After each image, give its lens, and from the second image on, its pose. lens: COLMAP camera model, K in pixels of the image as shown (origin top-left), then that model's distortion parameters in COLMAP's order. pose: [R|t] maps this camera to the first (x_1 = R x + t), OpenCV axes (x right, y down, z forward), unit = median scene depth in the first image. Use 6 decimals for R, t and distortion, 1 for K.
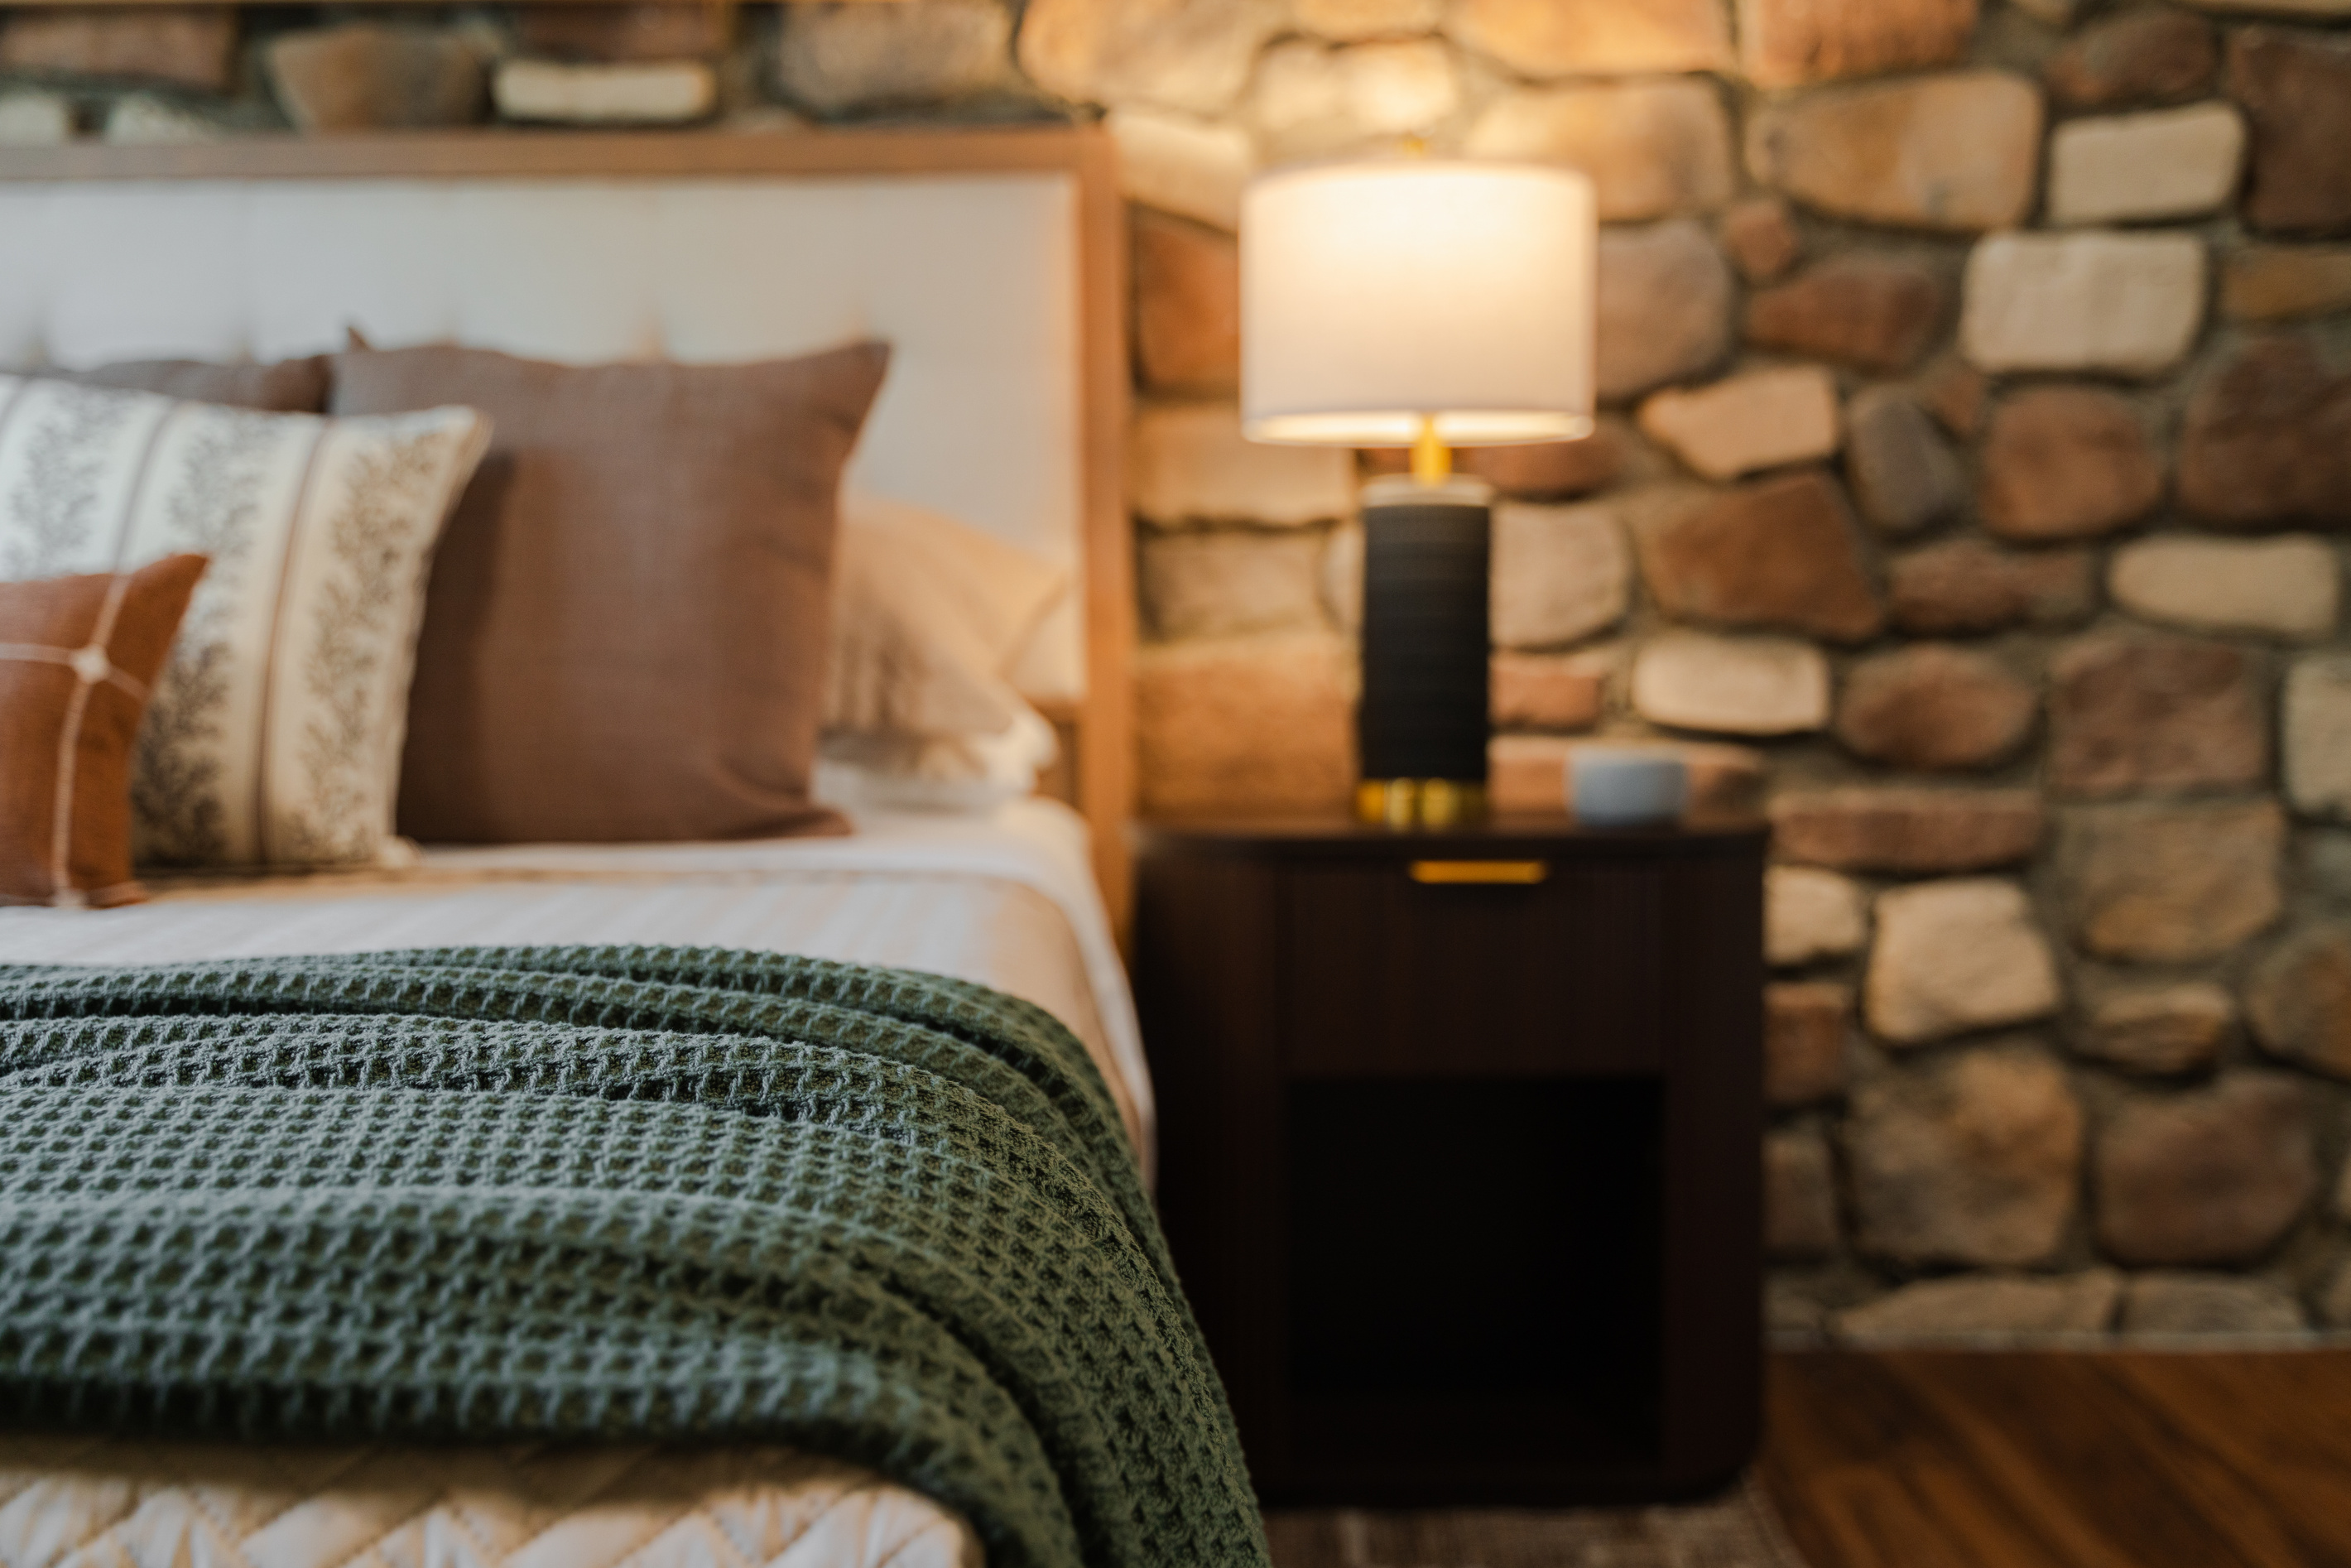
lens RADIAL K [[2509.9, 0, 1176.4], [0, 2509.9, 781.8], [0, 0, 1]] dist [0.002719, 0.000000]
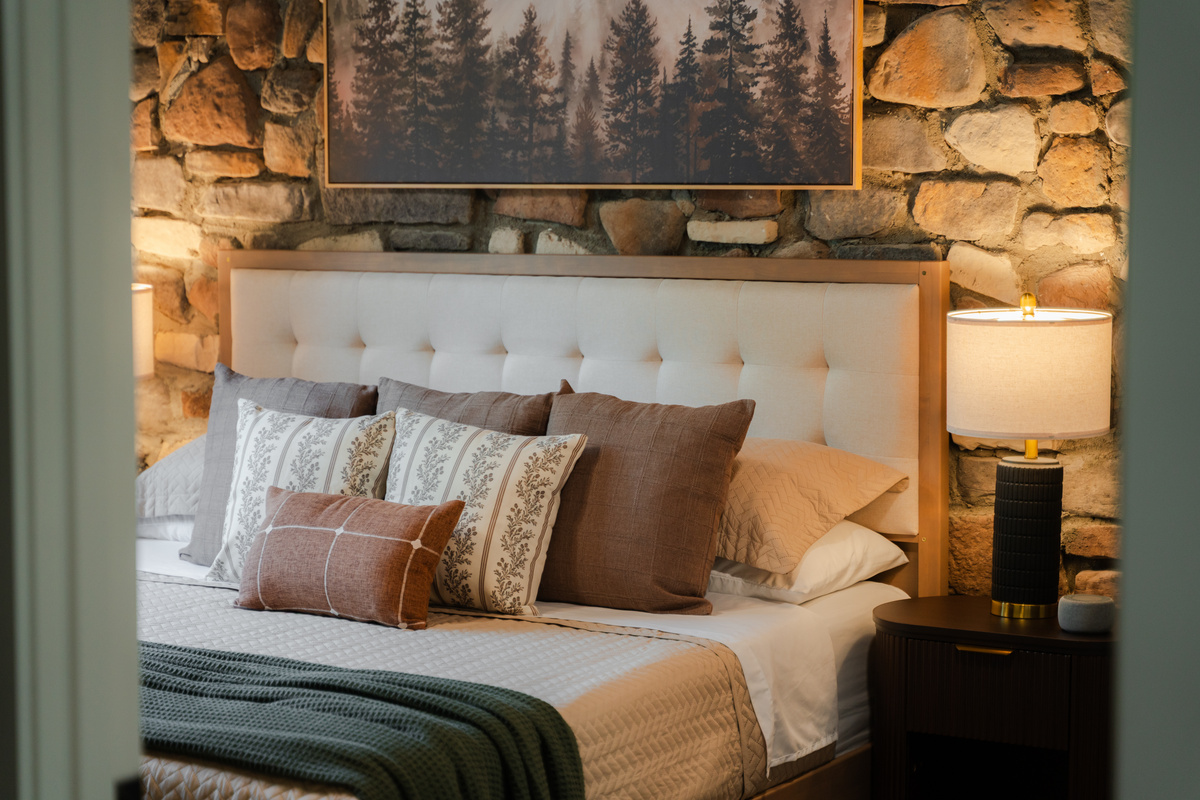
lens RADIAL K [[2557.4, 0, 599.9], [0, 2557.4, 400.0], [0, 0, 1]] dist [0.024314, 0.000000]
pose [[0.845592, 0.055366, -0.530950, 1.123752], [-0.038226, 0.998334, 0.043225, -0.297297], [0.532459, -0.016255, 0.846300, -1.201119]]
